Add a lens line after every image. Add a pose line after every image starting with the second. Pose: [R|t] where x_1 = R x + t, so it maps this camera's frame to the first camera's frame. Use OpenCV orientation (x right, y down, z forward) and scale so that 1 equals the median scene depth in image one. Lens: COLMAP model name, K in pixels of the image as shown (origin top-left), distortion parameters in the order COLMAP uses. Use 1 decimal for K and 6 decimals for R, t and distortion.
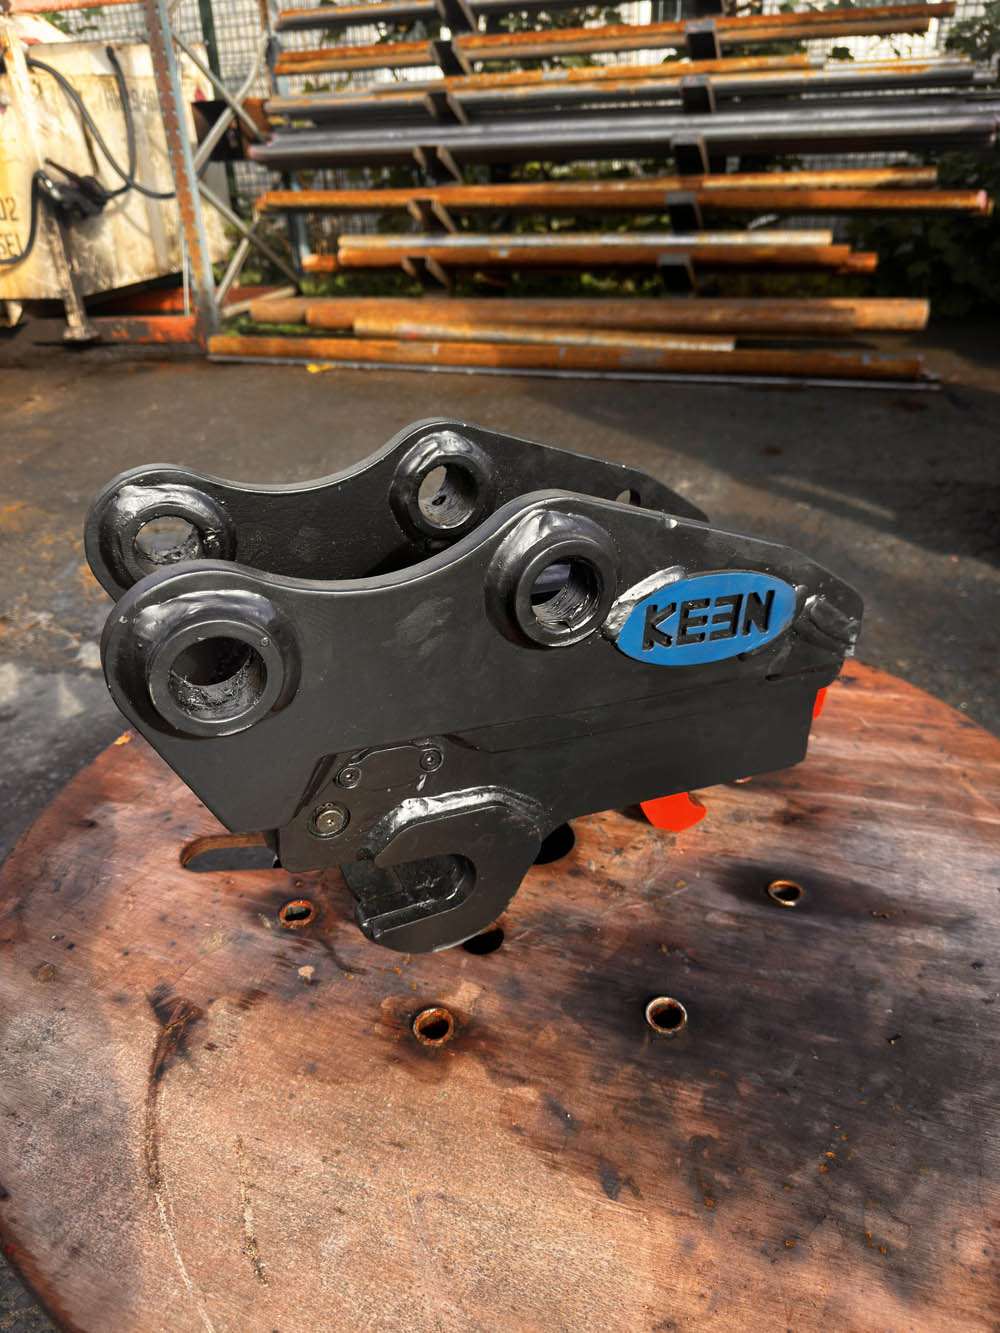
lens RADIAL K [[979.1, 0, 473.4], [0, 979.1, 671.5], [0, 0, 1]] dist [-0.013661, -0.009608]
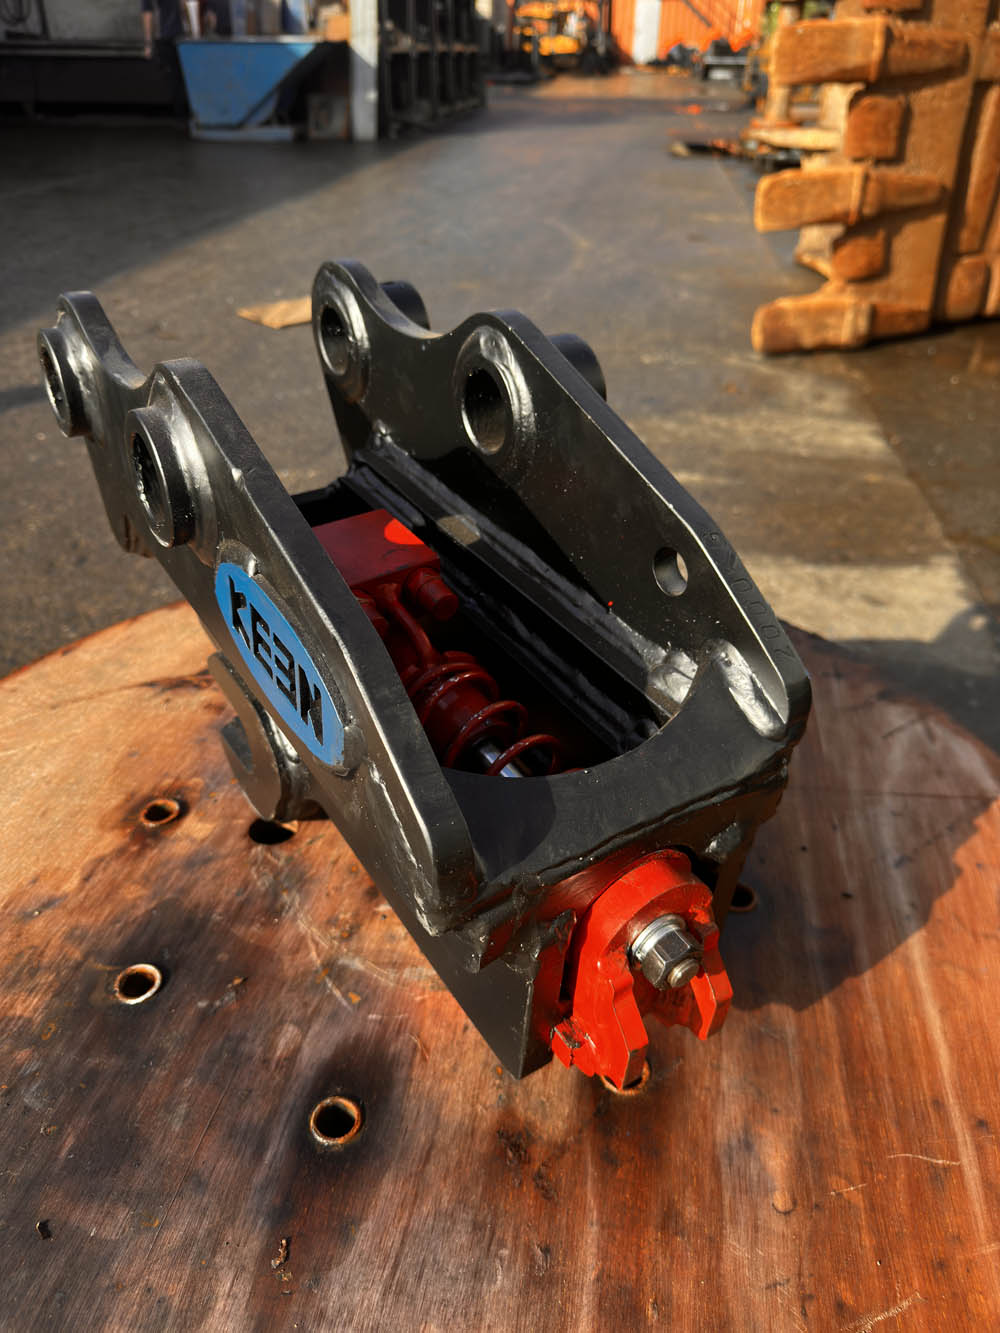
lens RADIAL K [[979.1, 0, 473.4], [0, 979.1, 671.5], [0, 0, 1]] dist [-0.013661, -0.009608]
pose [[0.172513, 0.582757, -0.794125, 0.660317], [-0.485632, 0.751737, 0.446154, -0.339456], [0.856972, 0.308685, 0.412689, 0.675691]]
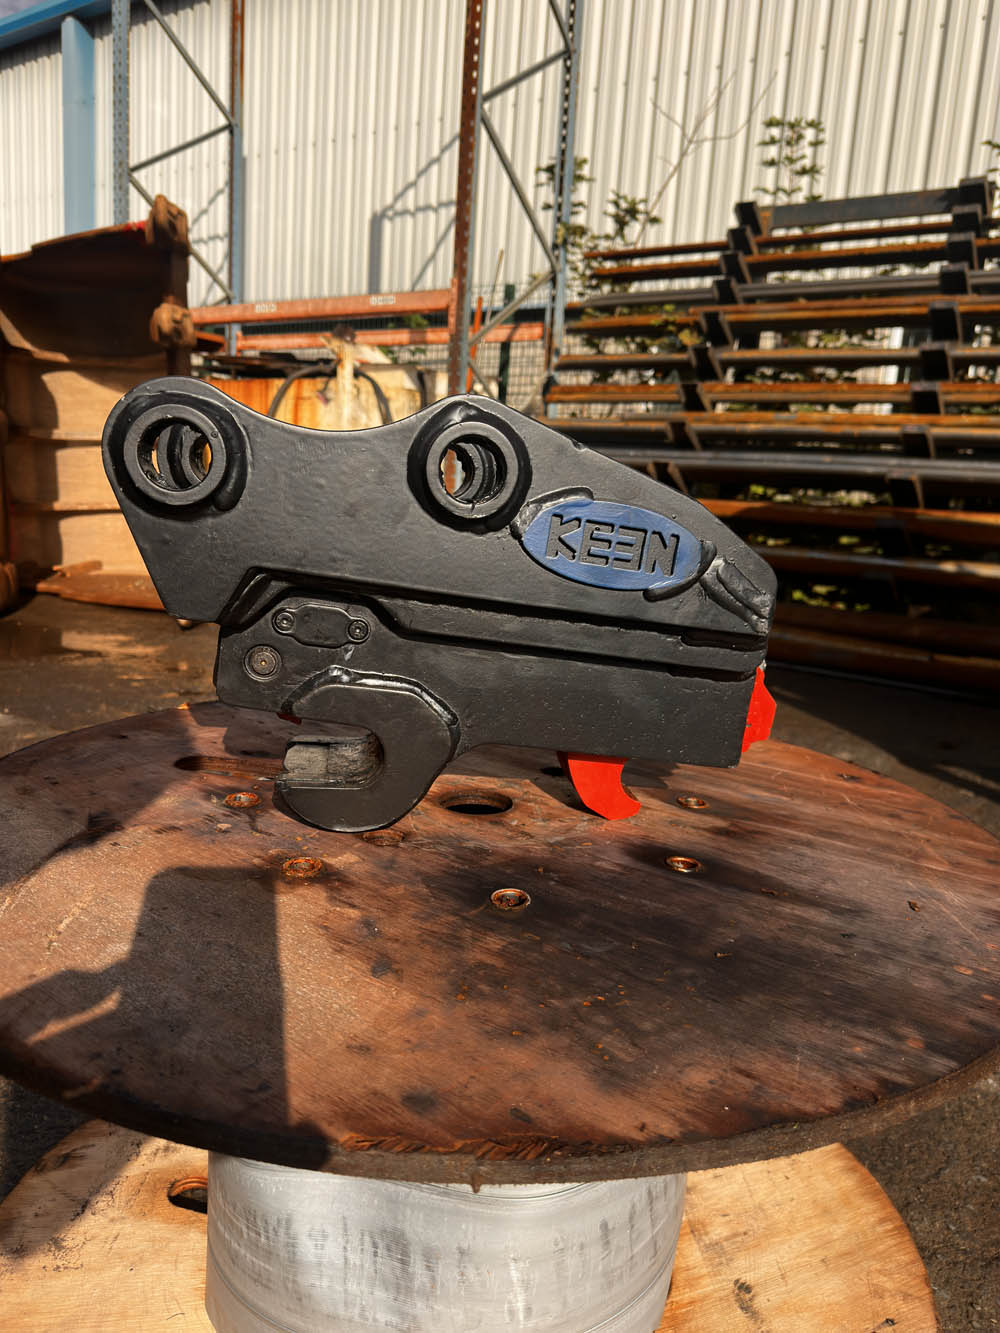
lens RADIAL K [[964.8, 0, 459.8], [0, 964.8, 665.9], [0, 0, 1]] dist [0.004649, -0.040409]
pose [[0.954201, 0.153218, -0.256954, 0.308907], [-0.227488, 0.929415, -0.290581, 0.359805], [0.194295, 0.335727, 0.921703, -0.024607]]
